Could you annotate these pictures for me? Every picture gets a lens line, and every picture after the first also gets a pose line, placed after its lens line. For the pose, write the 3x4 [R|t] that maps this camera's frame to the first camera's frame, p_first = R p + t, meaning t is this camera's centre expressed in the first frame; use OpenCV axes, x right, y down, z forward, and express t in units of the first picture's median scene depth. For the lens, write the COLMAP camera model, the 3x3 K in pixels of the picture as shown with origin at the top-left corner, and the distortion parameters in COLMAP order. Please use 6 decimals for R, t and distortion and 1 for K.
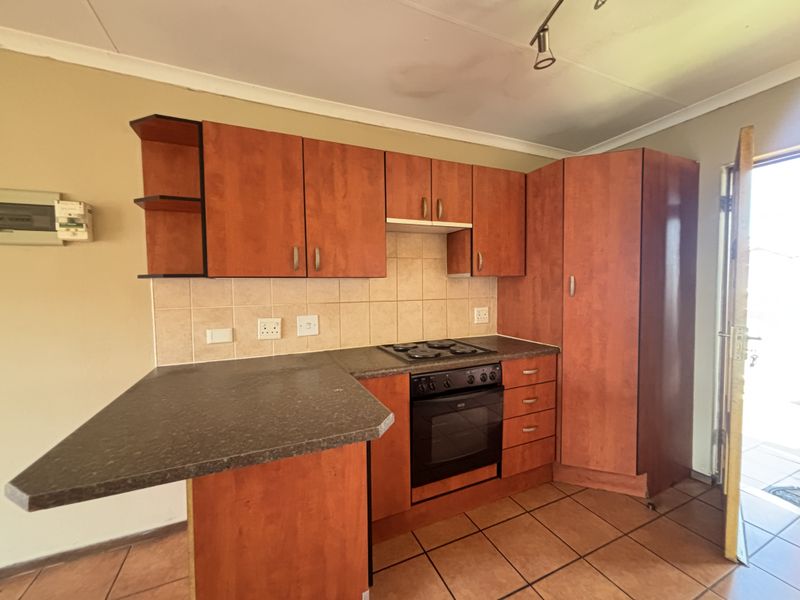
lens RADIAL K [[321.3, 0, 400.0], [0, 321.3, 300.0], [0, 0, 1]] dist [0.000373, -0.000060]
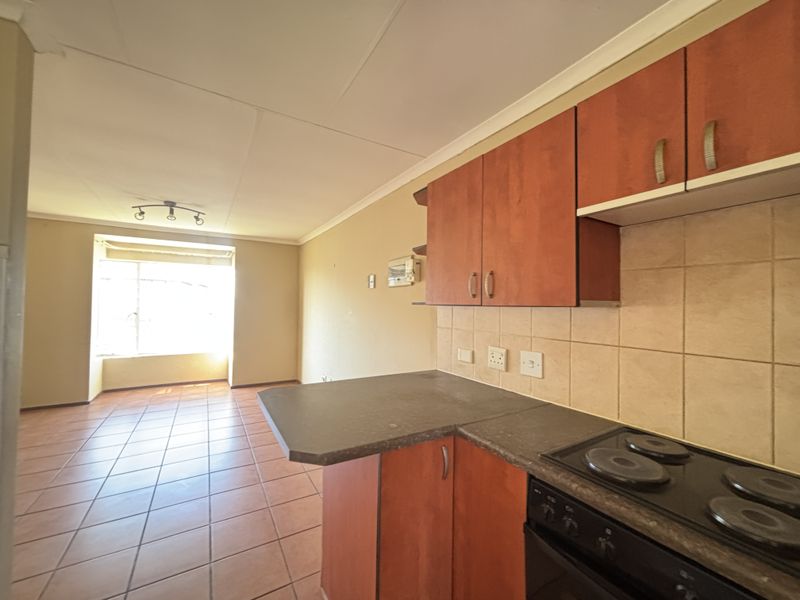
lens RADIAL K [[321.3, 0, 400.0], [0, 321.3, 300.0], [0, 0, 1]] dist [0.000373, -0.000060]
pose [[0.121463, -0.002252, -0.992593, 0.521754], [-0.063897, 0.997906, -0.010083, -0.057067], [0.990537, 0.064649, 0.121064, 0.605183]]
